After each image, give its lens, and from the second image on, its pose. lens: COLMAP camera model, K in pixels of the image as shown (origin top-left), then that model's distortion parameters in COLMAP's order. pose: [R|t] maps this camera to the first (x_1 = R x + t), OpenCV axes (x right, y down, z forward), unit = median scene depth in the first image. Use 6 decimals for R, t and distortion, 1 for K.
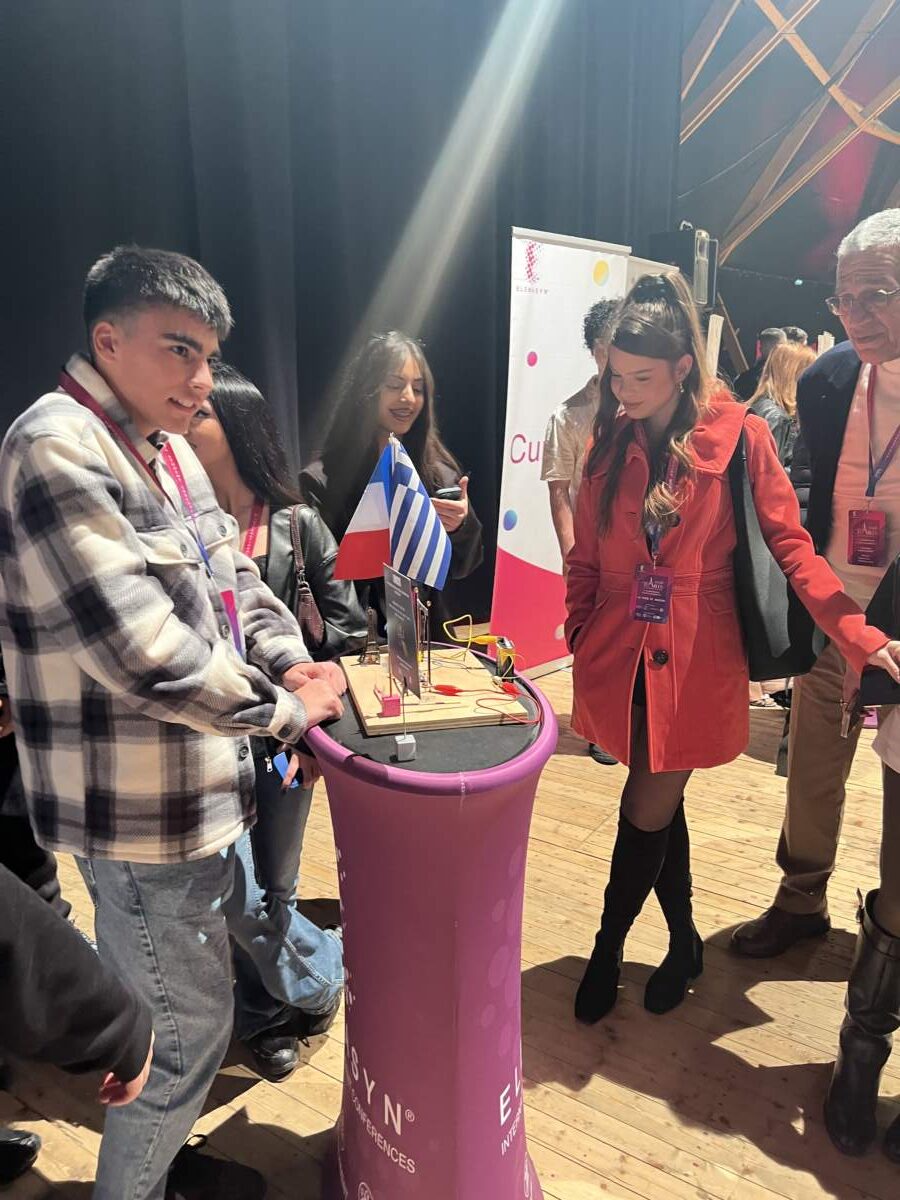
lens RADIAL K [[928.0, 0, 442.7], [0, 928.0, 604.3], [0, 0, 1]] dist [0.002017, 0.002257]
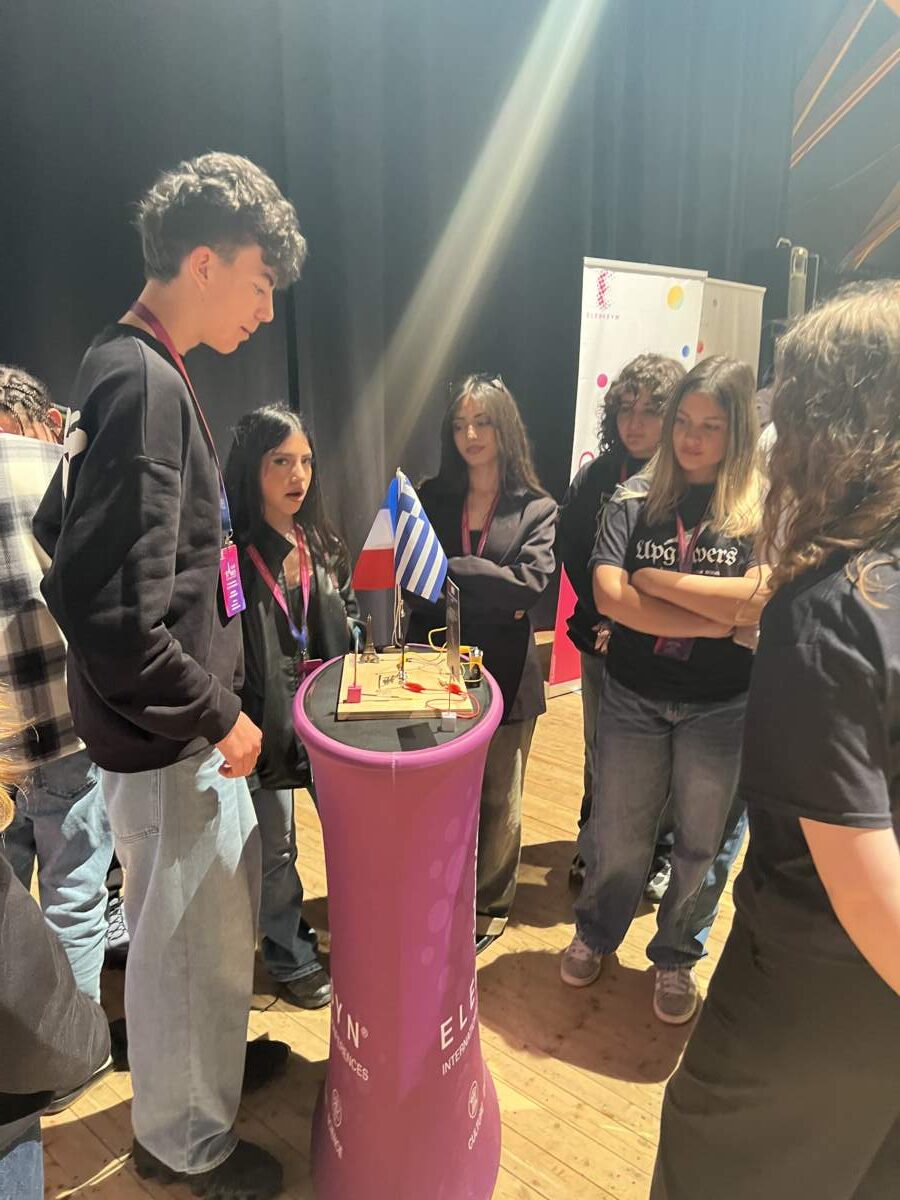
lens RADIAL K [[928.0, 0, 452.5], [0, 928.0, 603.3], [0, 0, 1]] dist [0.002017, 0.002257]
pose [[0.990879, 0.035924, -0.129880, 0.168584], [-0.035942, 0.999351, 0.002204, -0.017073], [0.129875, 0.002484, 0.991527, -0.155193]]
